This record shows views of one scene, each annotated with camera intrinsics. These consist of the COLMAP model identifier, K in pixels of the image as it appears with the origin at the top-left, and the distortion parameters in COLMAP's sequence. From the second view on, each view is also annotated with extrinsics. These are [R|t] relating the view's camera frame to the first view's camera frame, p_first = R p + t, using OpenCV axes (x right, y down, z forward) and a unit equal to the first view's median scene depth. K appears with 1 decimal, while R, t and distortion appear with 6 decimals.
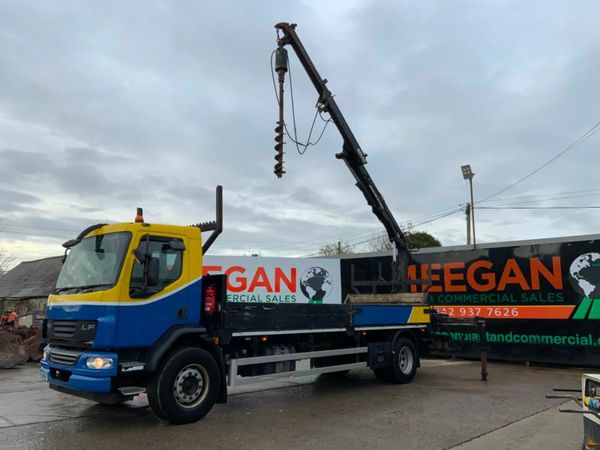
lens RADIAL K [[495.7, 0, 300.0], [0, 495.7, 225.0], [0, 0, 1]] dist [0.116770, -0.224819]
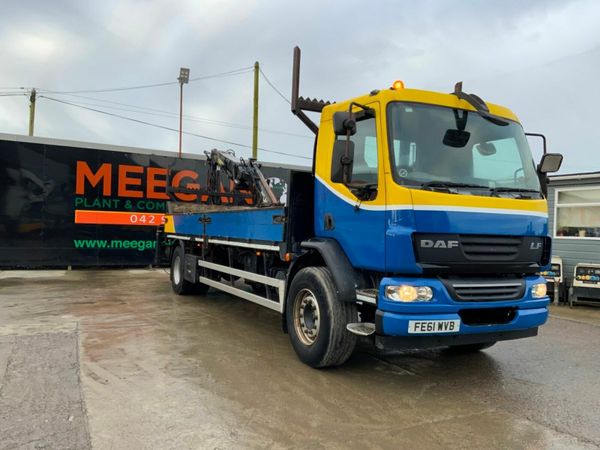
lens RADIAL K [[499.4, 0, 312.4], [0, 499.4, 213.0], [0, 0, 1]] dist [0.091833, -0.218983]
pose [[0.352338, 0.038092, 0.935097, -0.569754], [-0.191101, 0.981047, 0.032042, 0.089337], [-0.916154, -0.189988, 0.352939, 0.481248]]
